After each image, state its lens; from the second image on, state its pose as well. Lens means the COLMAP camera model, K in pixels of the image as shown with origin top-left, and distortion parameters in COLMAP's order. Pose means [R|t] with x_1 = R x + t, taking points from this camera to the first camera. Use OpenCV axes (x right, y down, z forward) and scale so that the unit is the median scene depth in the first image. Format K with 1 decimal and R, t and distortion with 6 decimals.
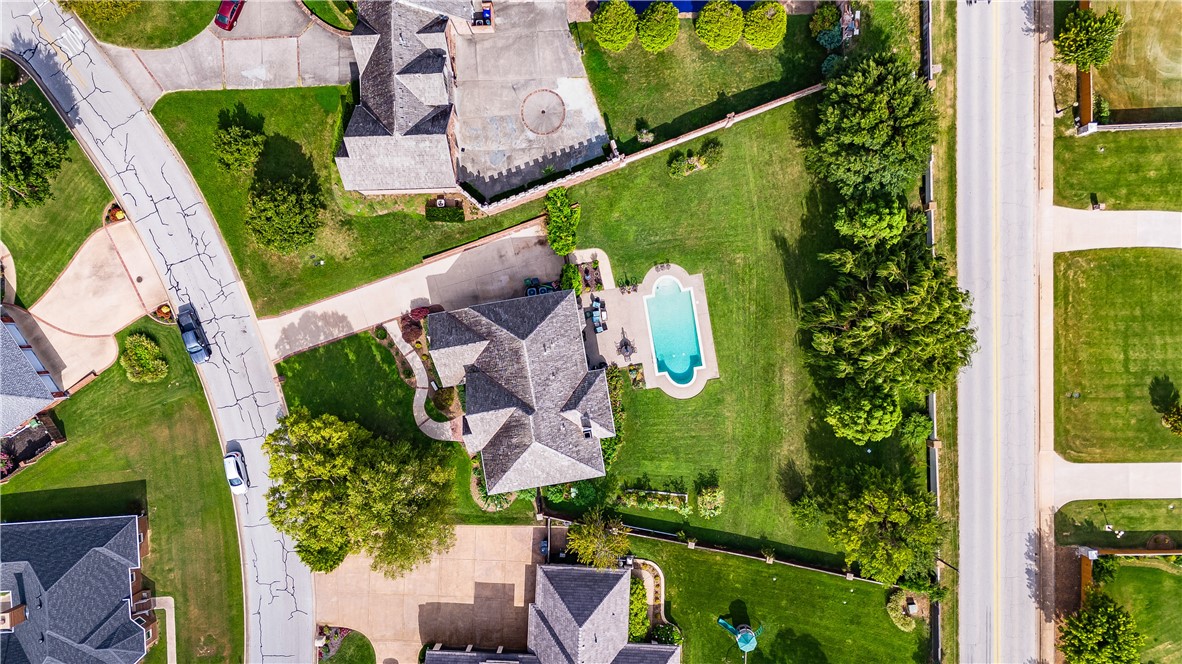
lens RADIAL K [[884.8, 0, 551.9], [0, 884.8, 308.3], [0, 0, 1]] dist [0.044574, -0.028601]
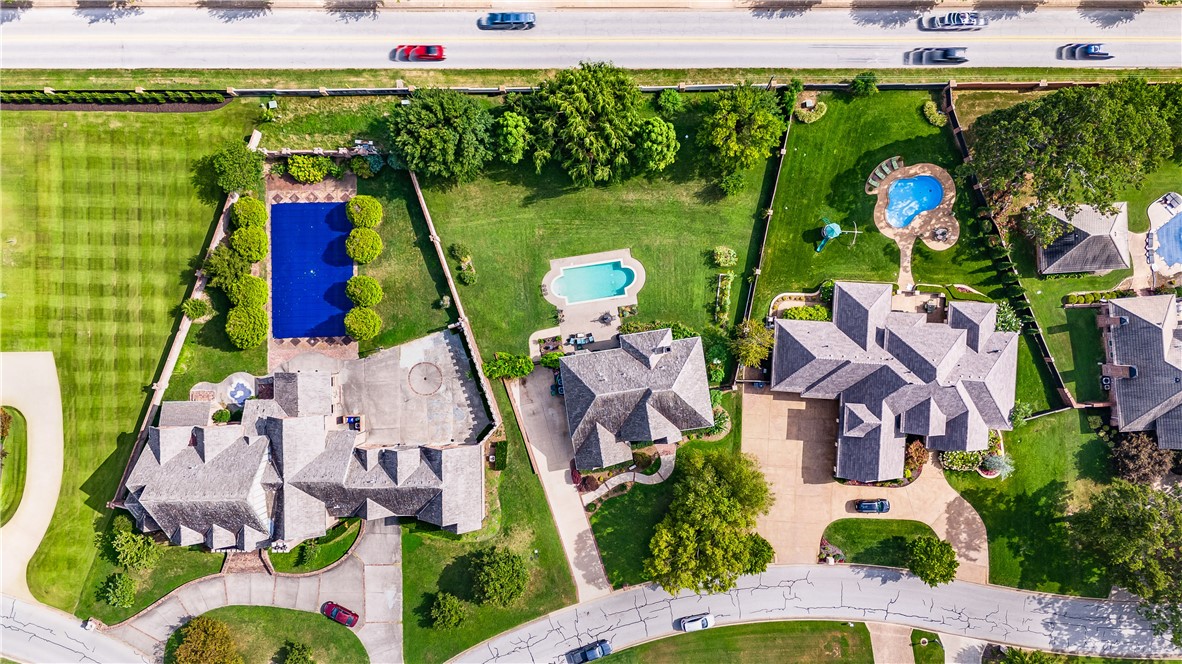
lens RADIAL K [[884.8, 0, 567.2], [0, 884.8, 365.2], [0, 0, 1]] dist [0.044574, -0.028601]
pose [[0.018889, -0.999506, 0.025136, -0.018177], [0.999355, 0.018107, -0.031014, 0.030176], [0.030543, 0.025706, 0.999203, -0.308570]]
